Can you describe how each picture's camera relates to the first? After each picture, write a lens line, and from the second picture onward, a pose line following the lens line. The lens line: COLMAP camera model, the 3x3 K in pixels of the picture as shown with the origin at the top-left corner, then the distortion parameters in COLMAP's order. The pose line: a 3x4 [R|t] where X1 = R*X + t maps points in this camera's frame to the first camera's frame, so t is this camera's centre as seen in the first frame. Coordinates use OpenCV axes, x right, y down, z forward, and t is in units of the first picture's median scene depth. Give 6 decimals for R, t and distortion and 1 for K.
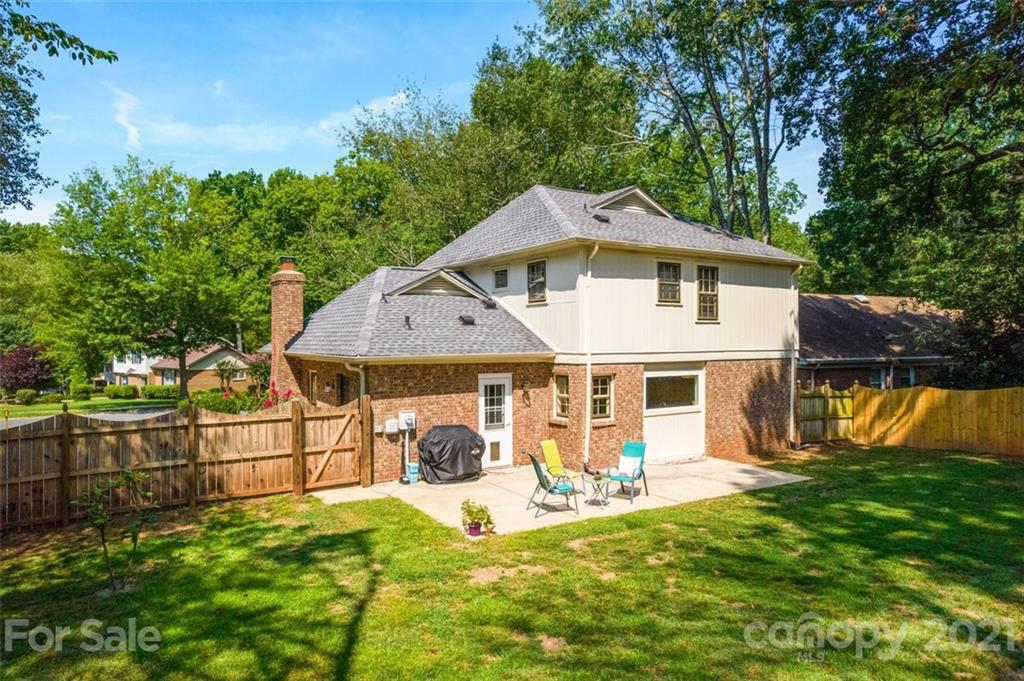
lens RADIAL K [[659.3, 0, 515.9], [0, 659.3, 342.3], [0, 0, 1]] dist [-0.040423, 0.007877]
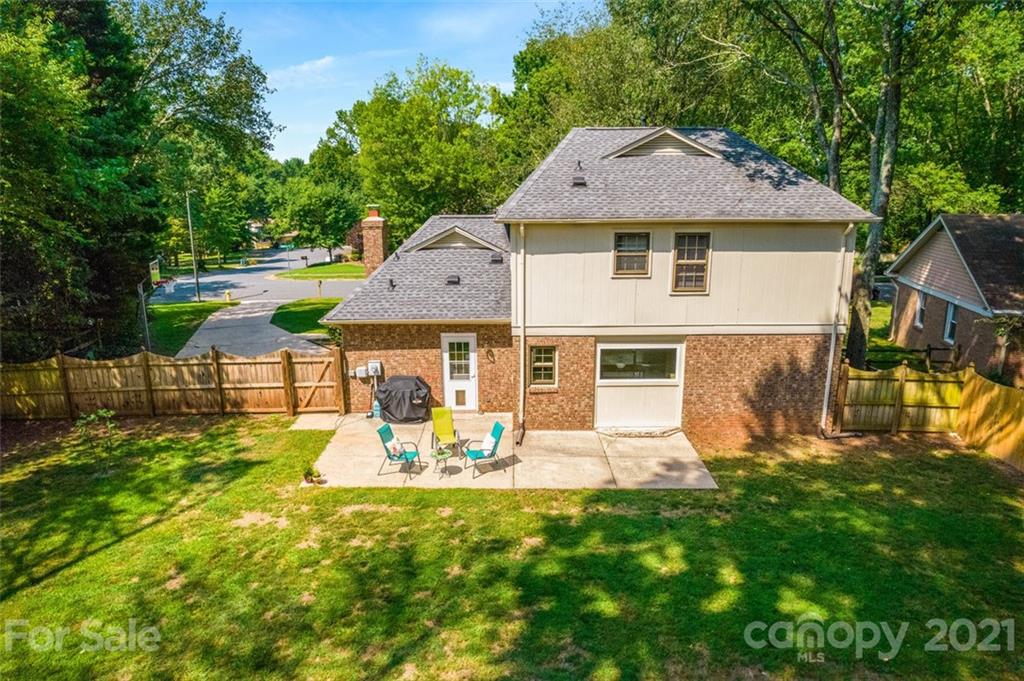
lens RADIAL K [[659.3, 0, 512.8], [0, 659.3, 336.2], [0, 0, 1]] dist [-0.040423, 0.007877]
pose [[0.842268, 0.122239, -0.525017, 0.608213], [0.002987, 0.972877, 0.231305, -0.197886], [0.539051, -0.196389, 0.819058, 0.111493]]
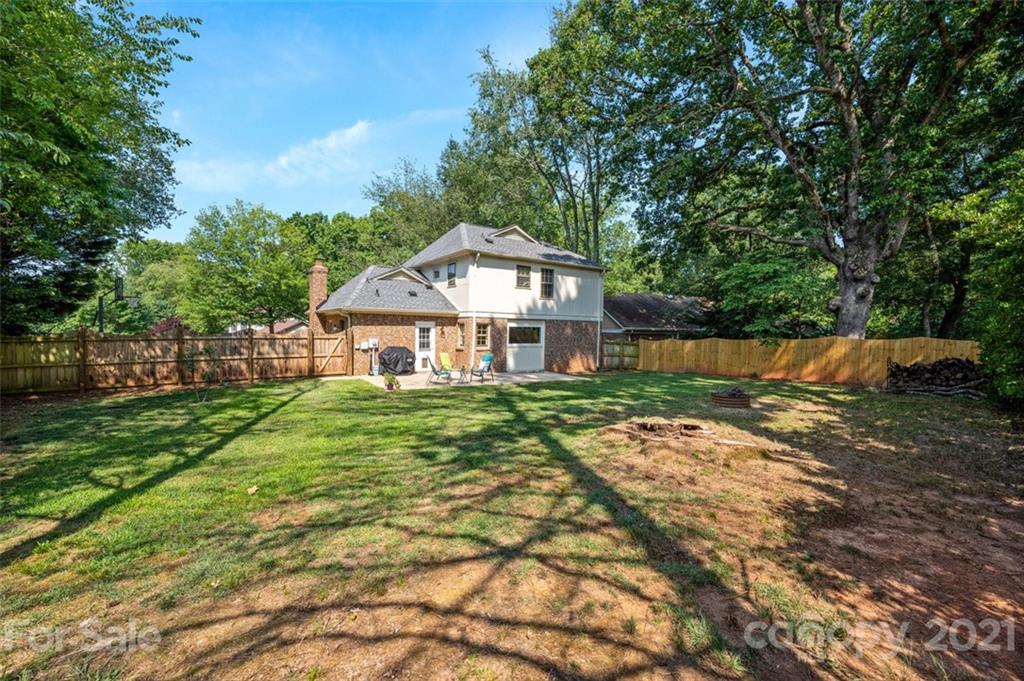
lens RADIAL K [[418.4, 0, 513.2], [0, 418.4, 339.2], [0, 0, 1]] dist [-0.007038, -0.001774]
pose [[0.999177, 0.019573, 0.035528, 0.167191], [-0.020386, 0.999535, 0.022674, 0.062443], [-0.035068, -0.023379, 0.999111, -0.187083]]
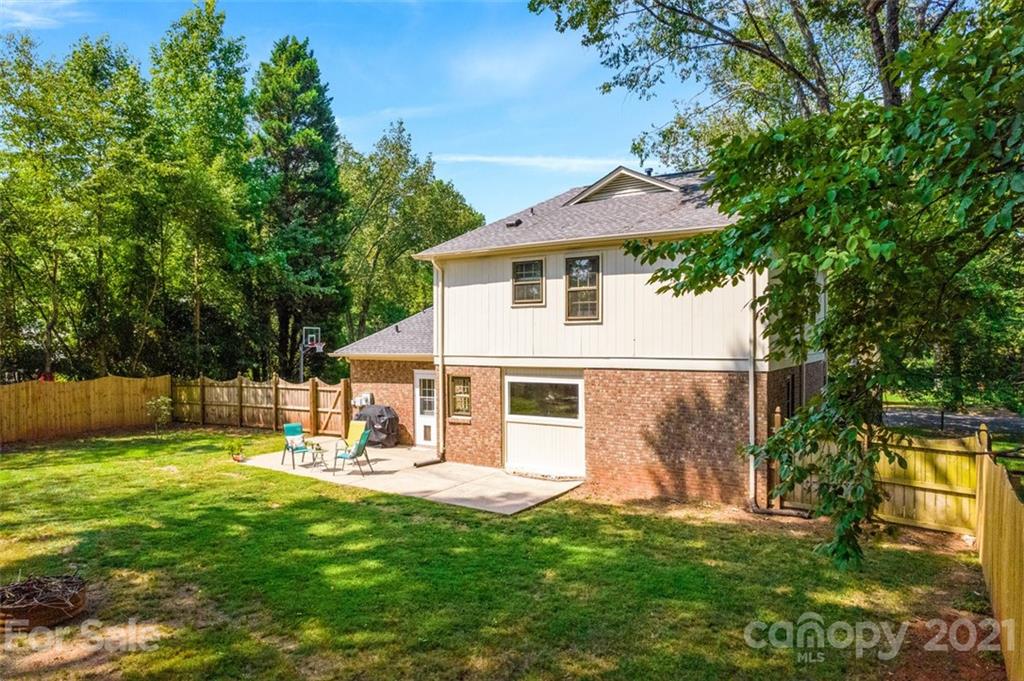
lens RADIAL K [[659.3, 0, 503.4], [0, 659.3, 342.4], [0, 0, 1]] dist [-0.040423, 0.007877]
pose [[0.407268, 0.004674, -0.913297, 1.091831], [0.000251, 0.999986, 0.005229, -0.010648], [0.913309, -0.002359, 0.407261, 0.593275]]
